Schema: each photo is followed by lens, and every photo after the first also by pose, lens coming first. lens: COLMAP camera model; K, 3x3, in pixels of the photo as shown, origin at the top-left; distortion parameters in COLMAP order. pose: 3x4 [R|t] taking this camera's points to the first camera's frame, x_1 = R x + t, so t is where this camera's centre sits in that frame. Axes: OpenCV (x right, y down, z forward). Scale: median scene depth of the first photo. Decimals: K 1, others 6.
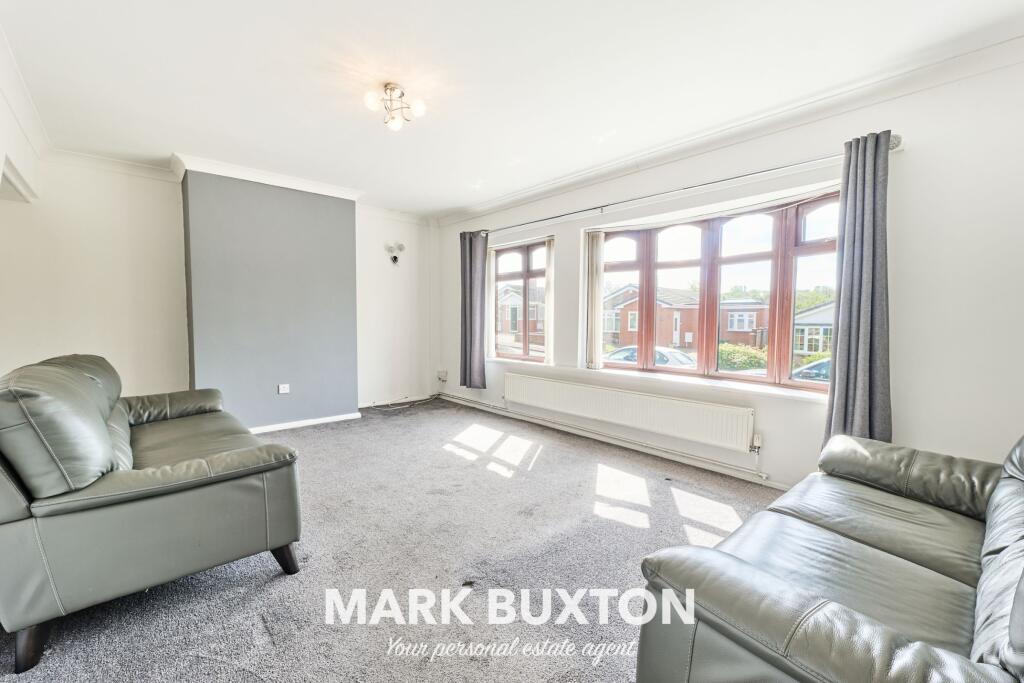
lens RADIAL K [[415.4, 0, 513.4], [0, 415.4, 336.4], [0, 0, 1]] dist [0.000495, -0.000012]
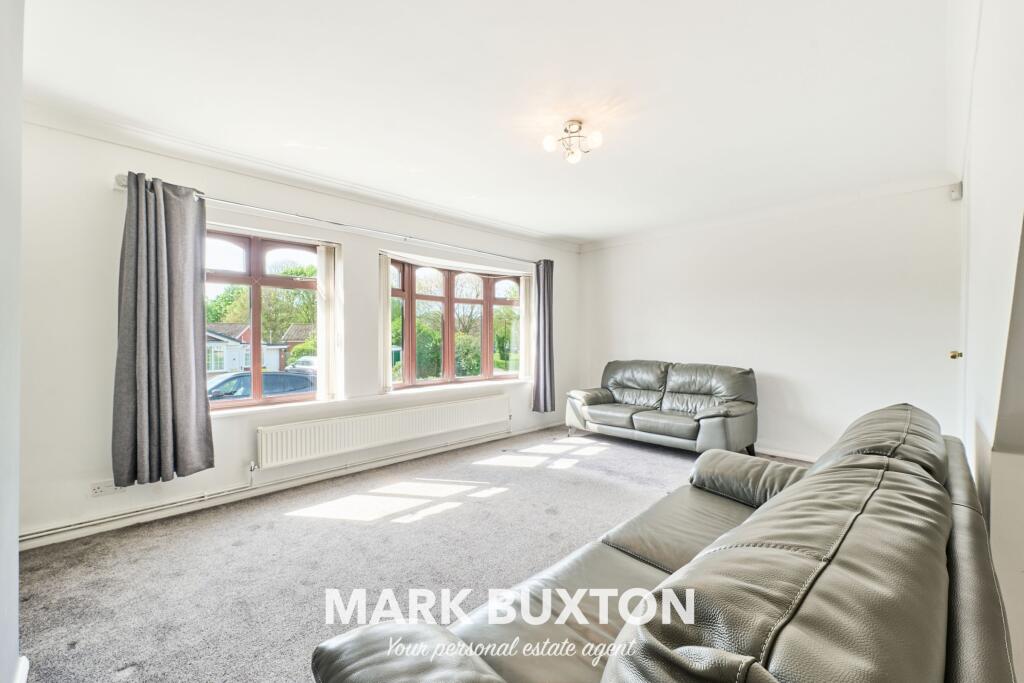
lens RADIAL K [[415.4, 0, 513.4], [0, 415.4, 336.4], [0, 0, 1]] dist [0.000495, -0.000012]
pose [[-0.031177, -0.004527, 0.999504, -0.920548], [0.044493, 0.998992, 0.005912, -0.056101], [-0.998523, 0.044656, -0.030944, 0.837408]]
